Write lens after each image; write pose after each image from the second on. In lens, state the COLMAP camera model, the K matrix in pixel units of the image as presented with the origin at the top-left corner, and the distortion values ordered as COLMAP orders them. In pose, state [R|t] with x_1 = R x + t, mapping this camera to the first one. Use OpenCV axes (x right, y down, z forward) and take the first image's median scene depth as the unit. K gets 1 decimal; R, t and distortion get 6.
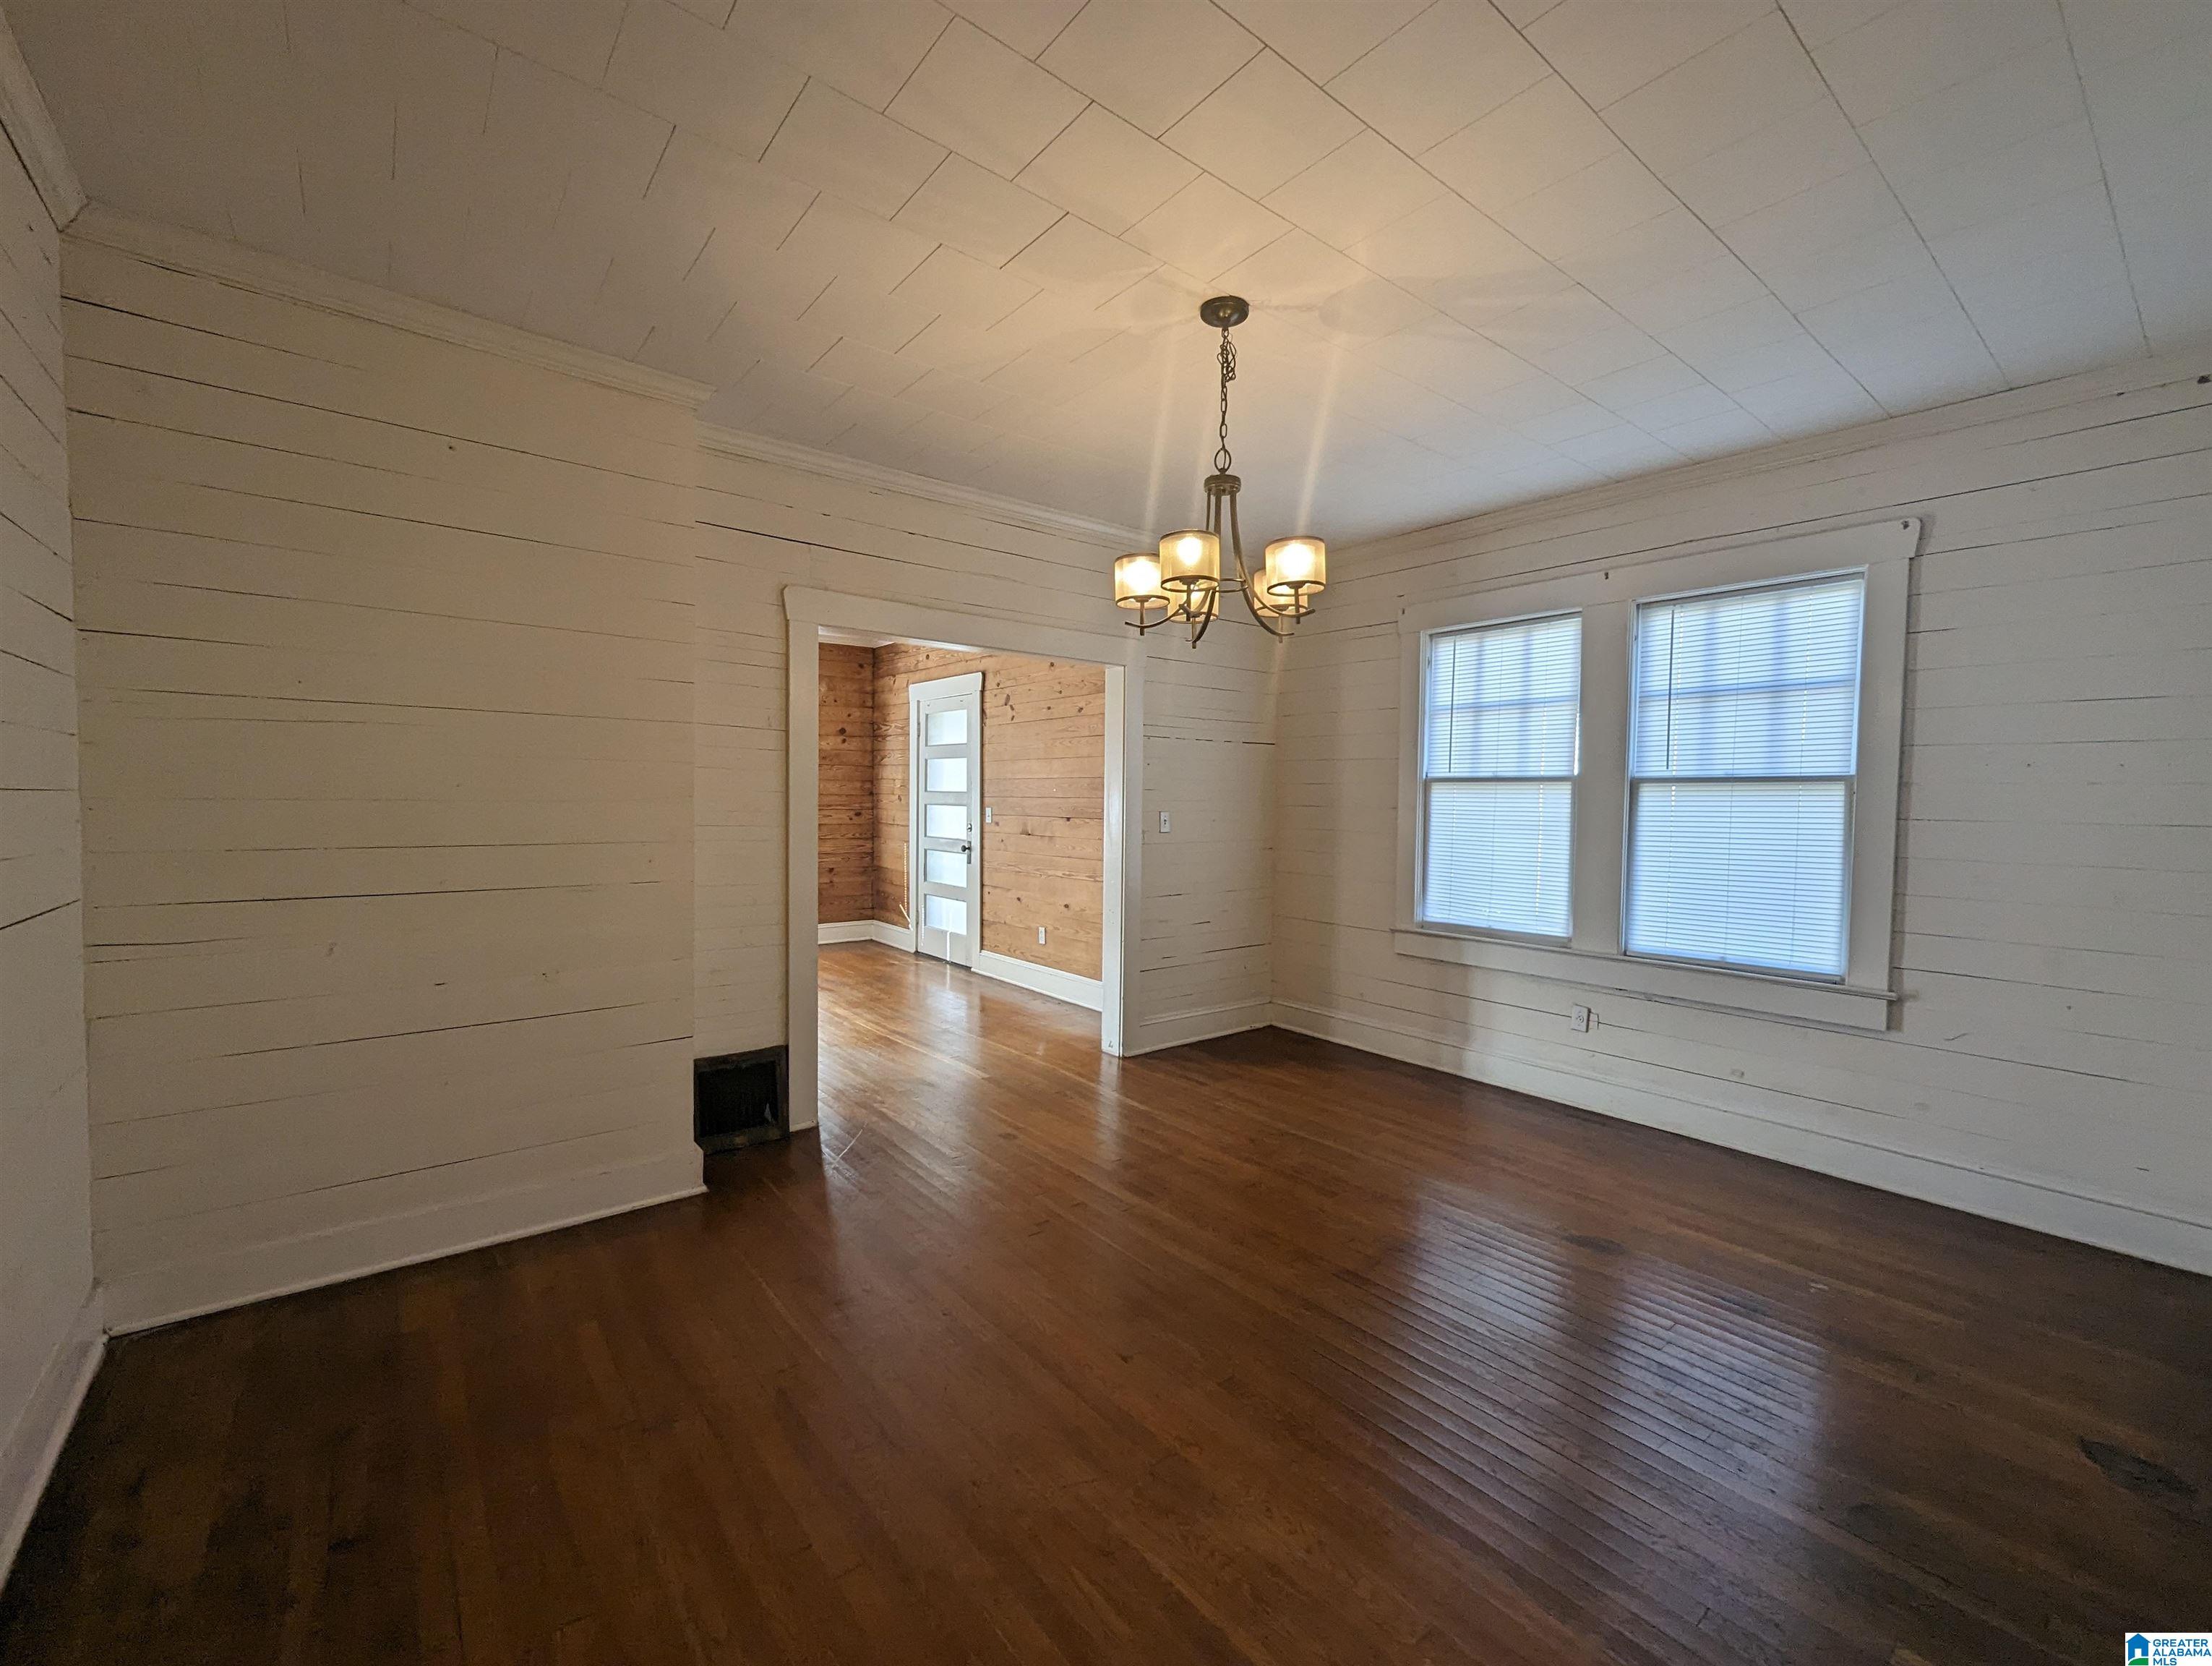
lens RADIAL K [[920.7, 0, 1117.3], [0, 920.7, 825.8], [0, 0, 1]] dist [0.001723, -0.001998]
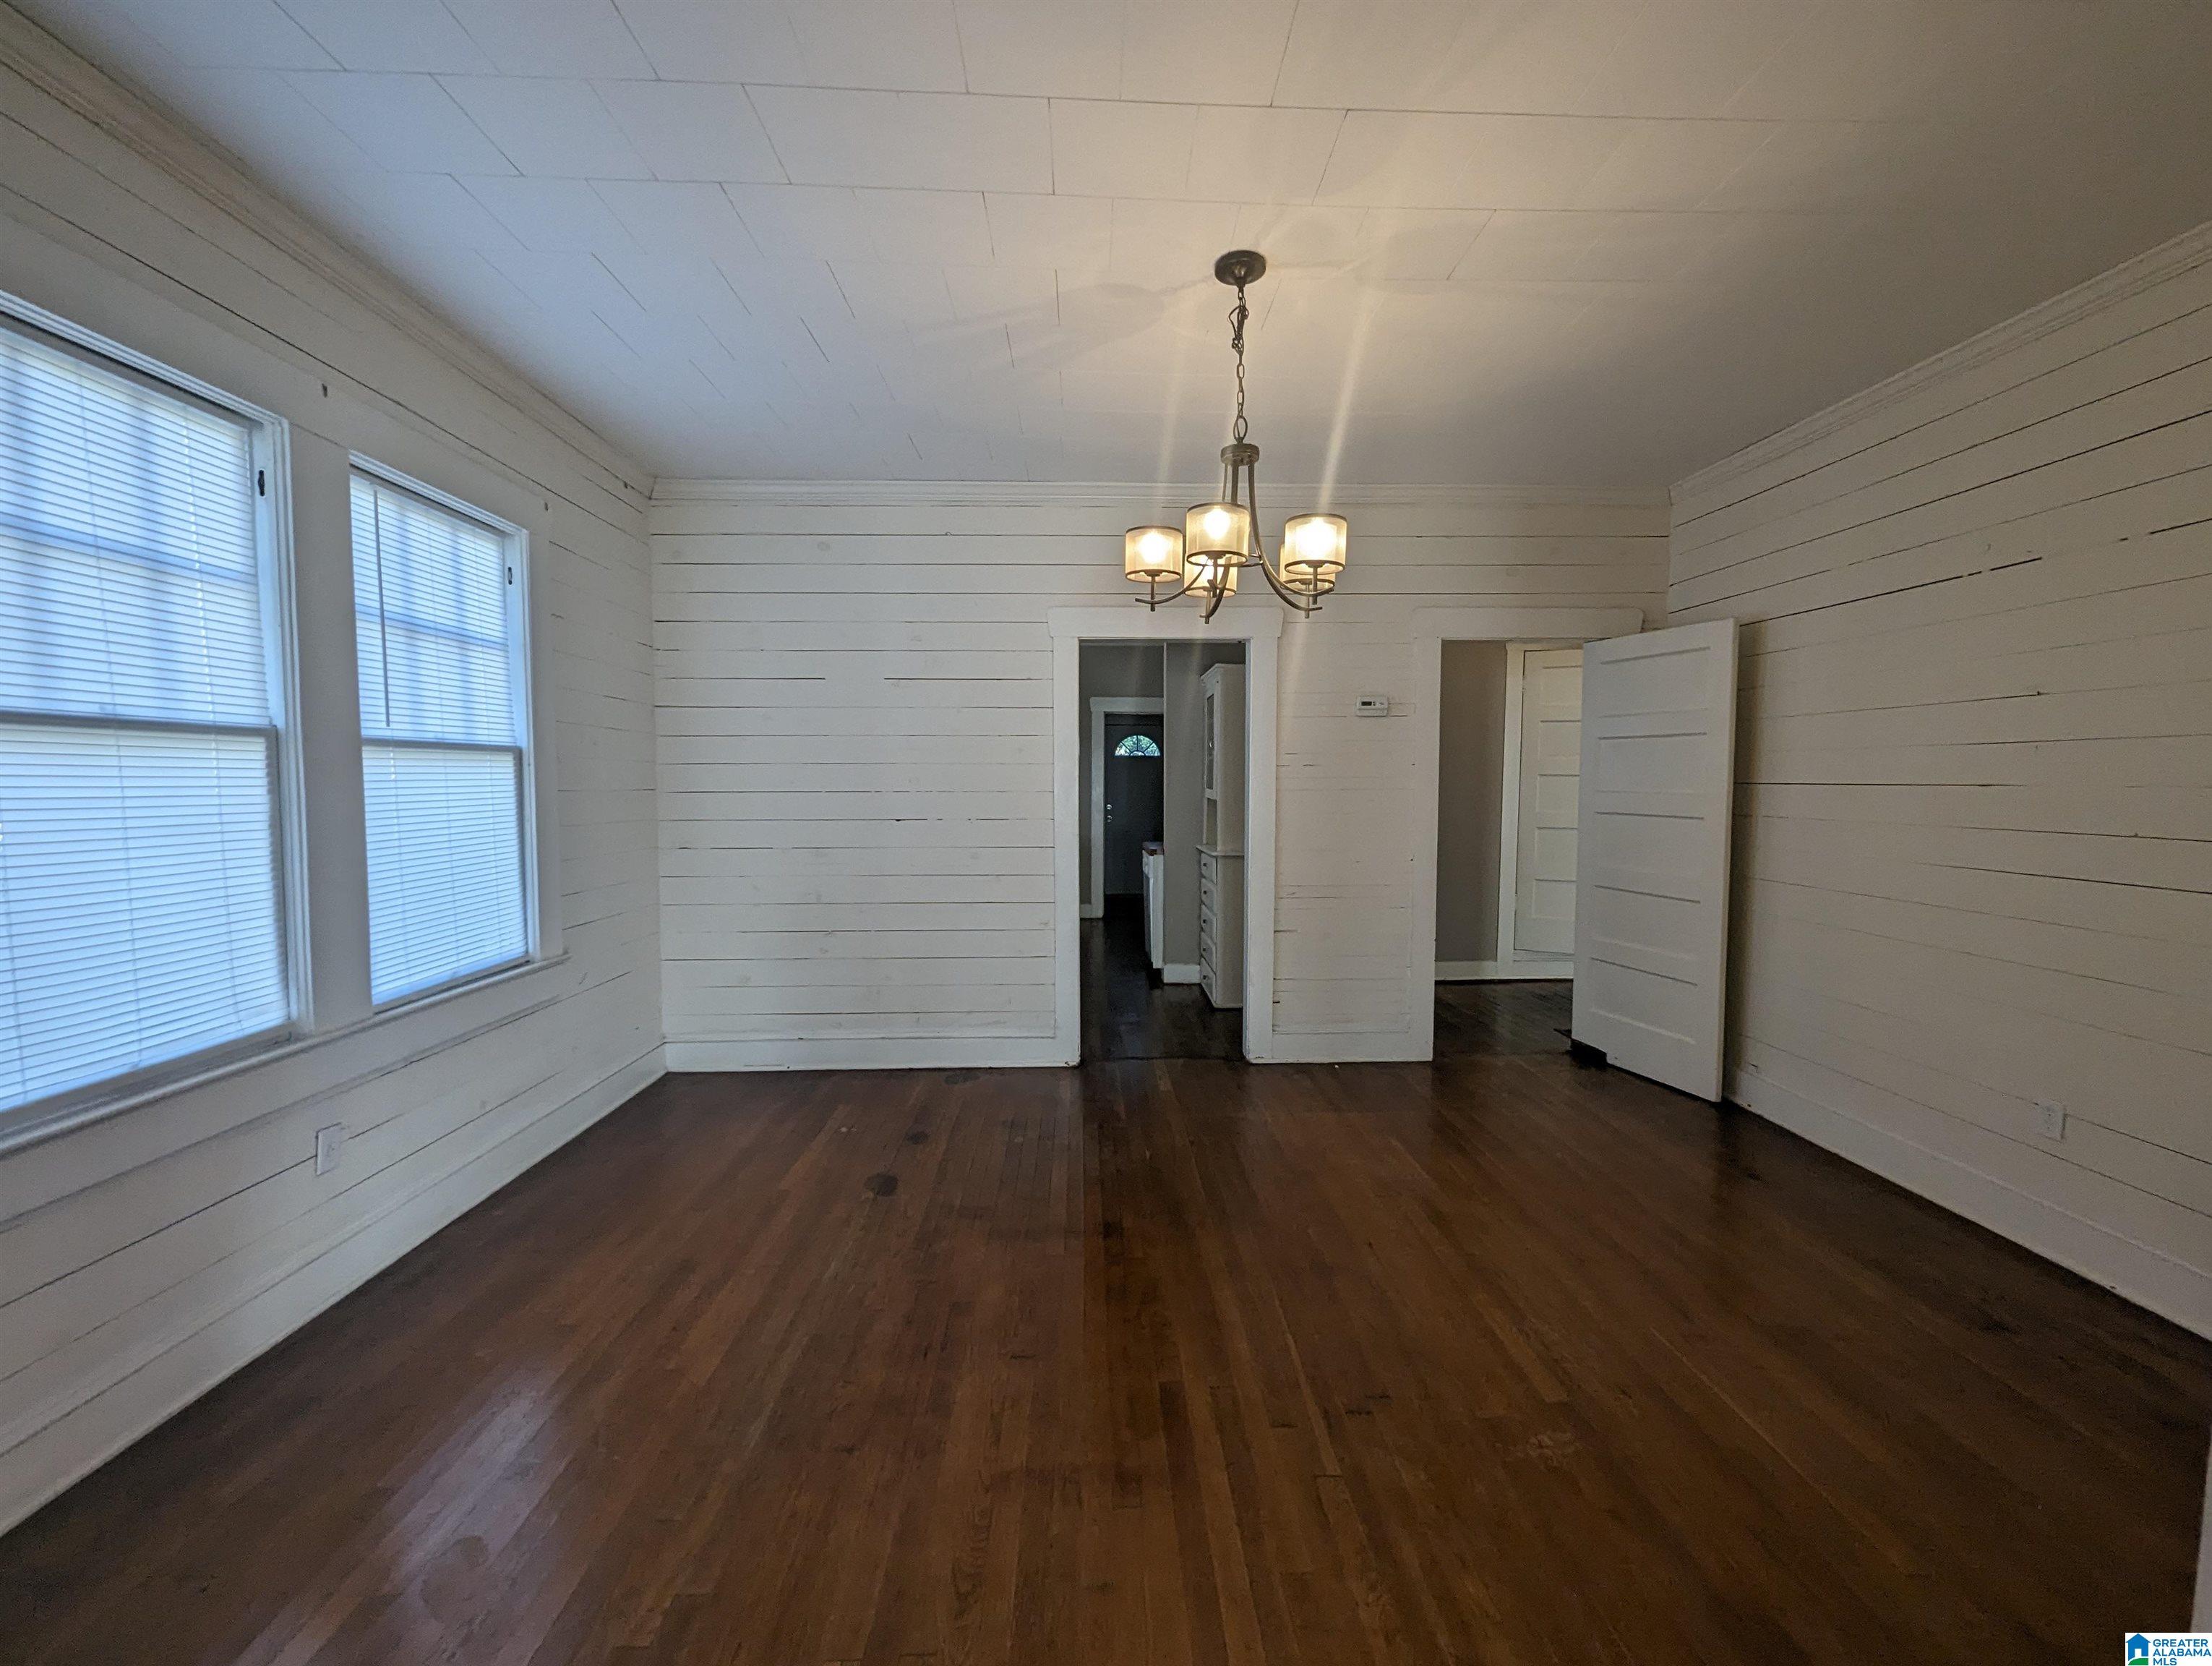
lens RADIAL K [[920.7, 0, 1114.7], [0, 920.7, 829.2], [0, 0, 1]] dist [0.001723, -0.001998]
pose [[-0.797610, -0.044666, 0.601518, -0.228552], [0.005747, 0.996646, 0.081628, -0.035580], [-0.603147, 0.068564, -0.794678, 1.131888]]
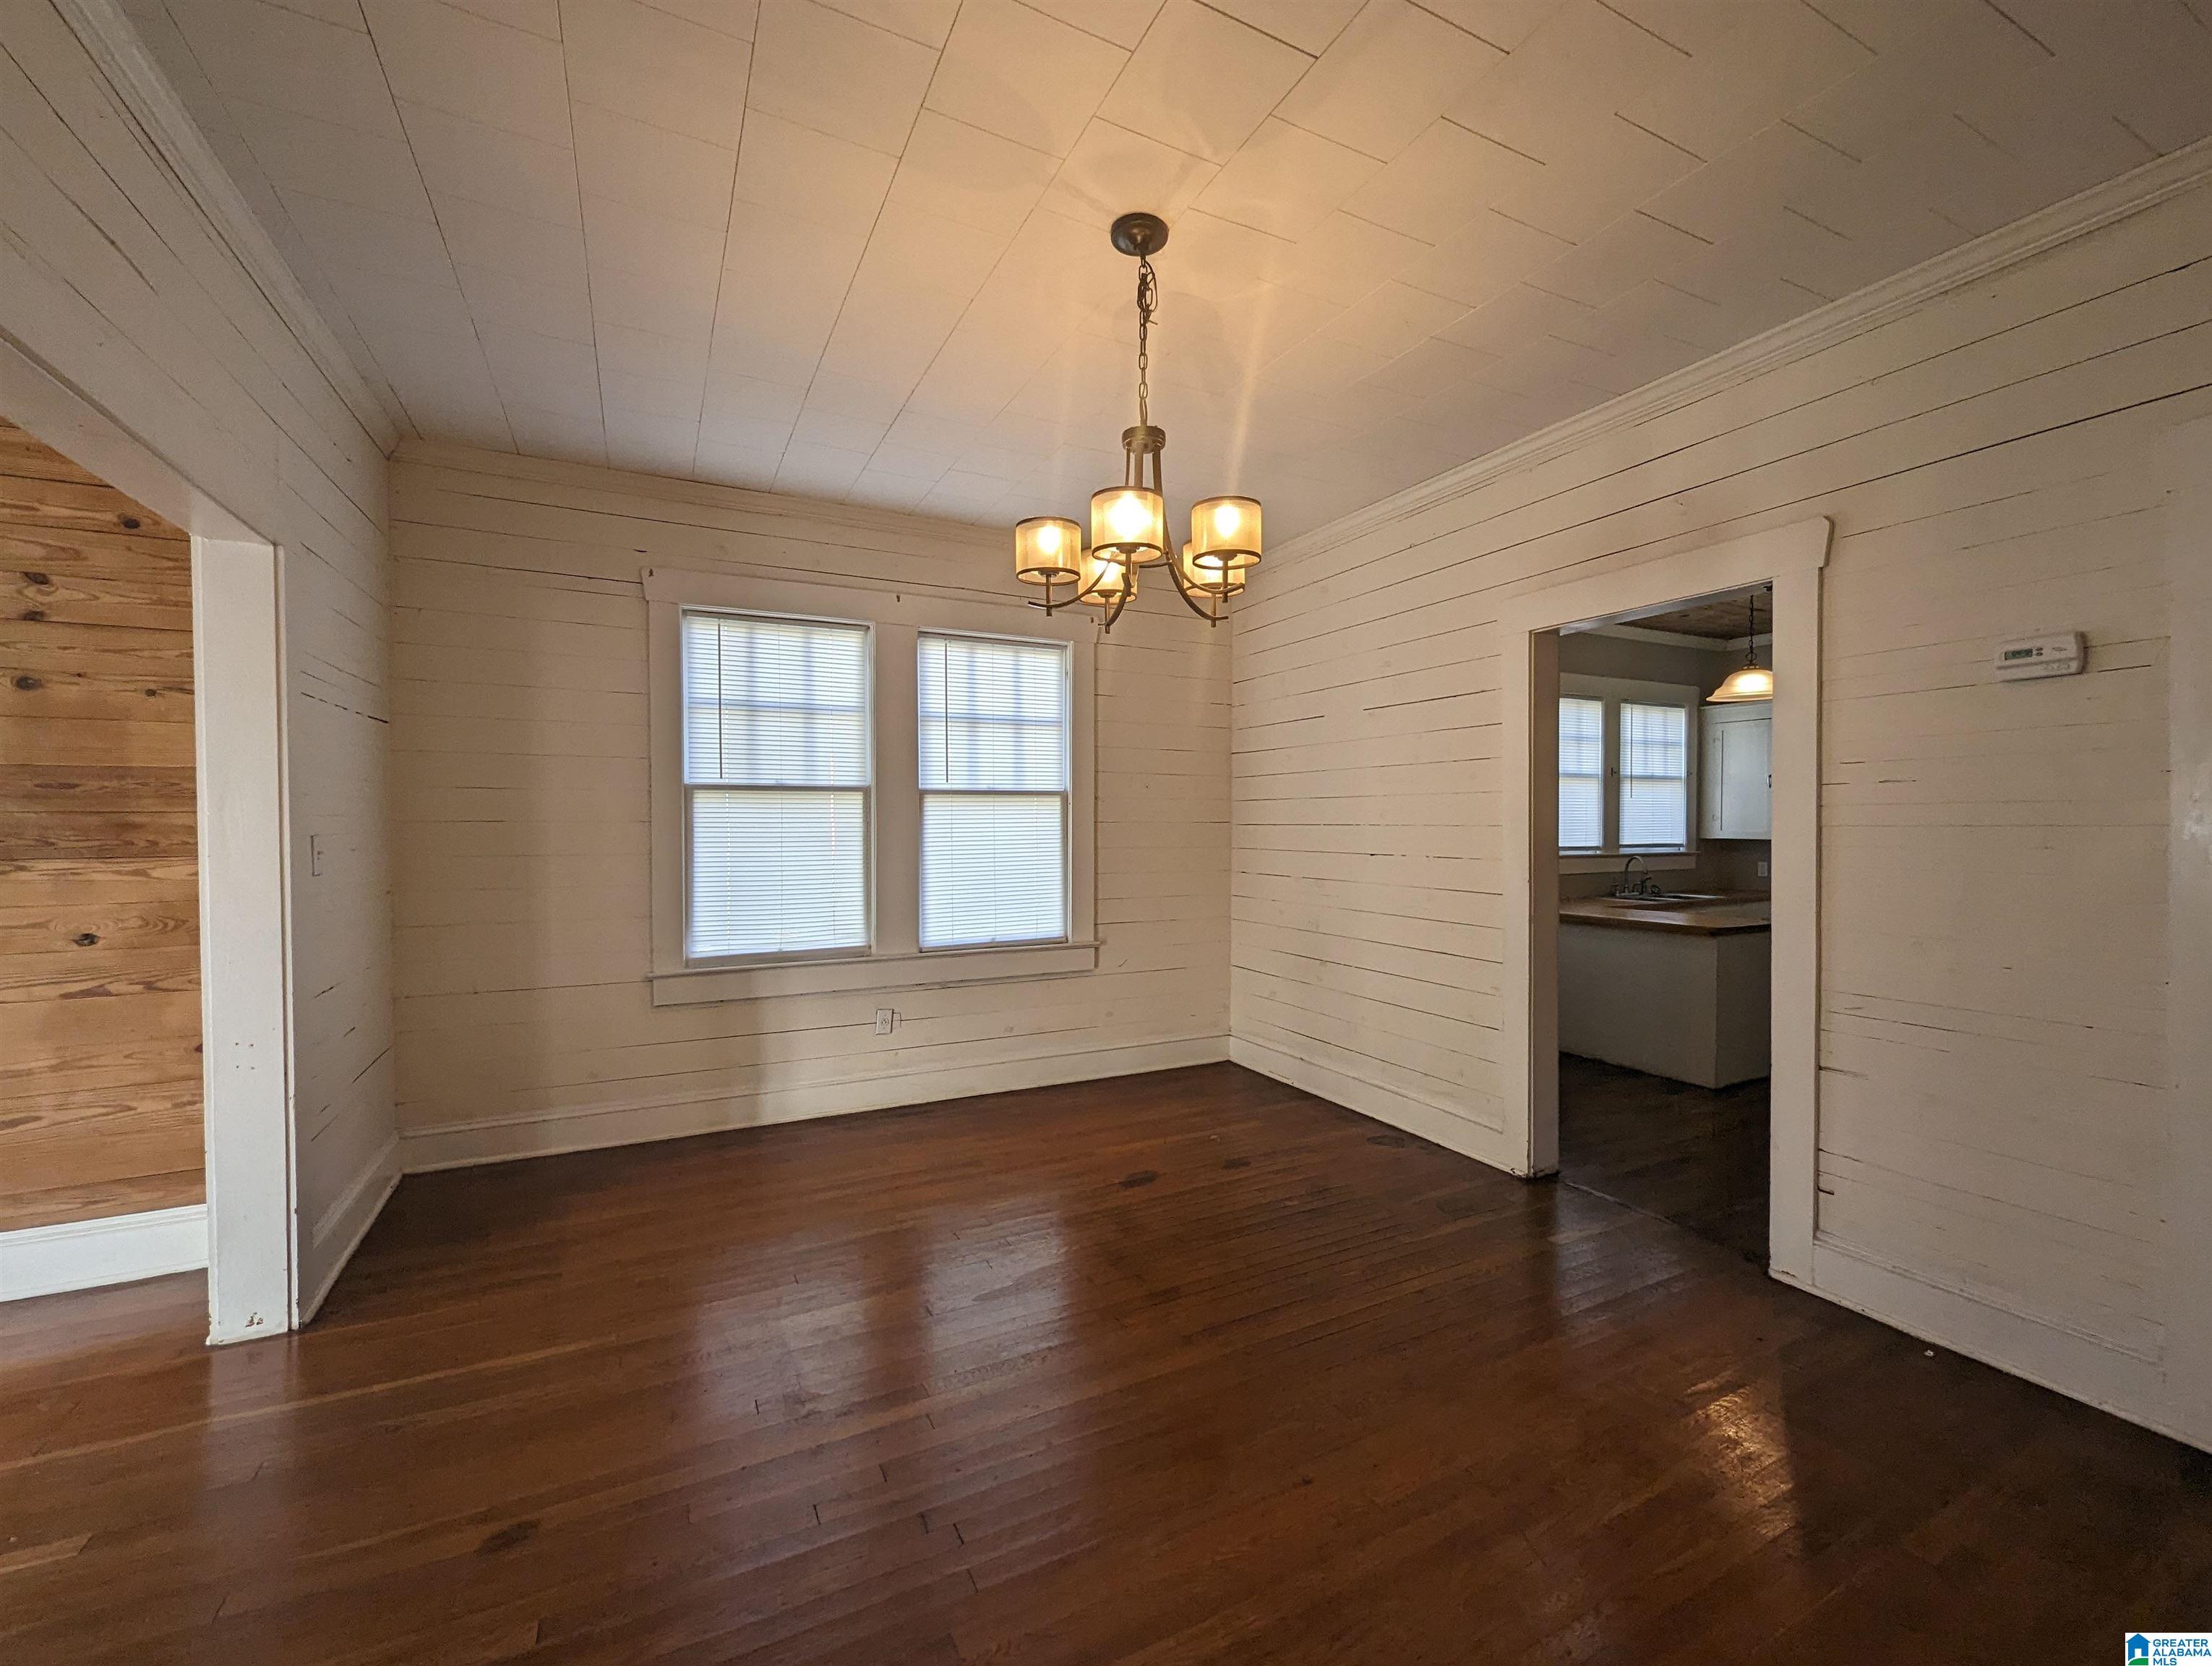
lens RADIAL K [[920.7, 0, 1112.4], [0, 920.7, 829.0], [0, 0, 1]] dist [0.001723, -0.001998]
pose [[0.205765, -0.024775, 0.978288, -0.442234], [0.030899, 0.999346, 0.018809, -0.017781], [-0.978113, 0.026358, 0.206396, 0.523682]]
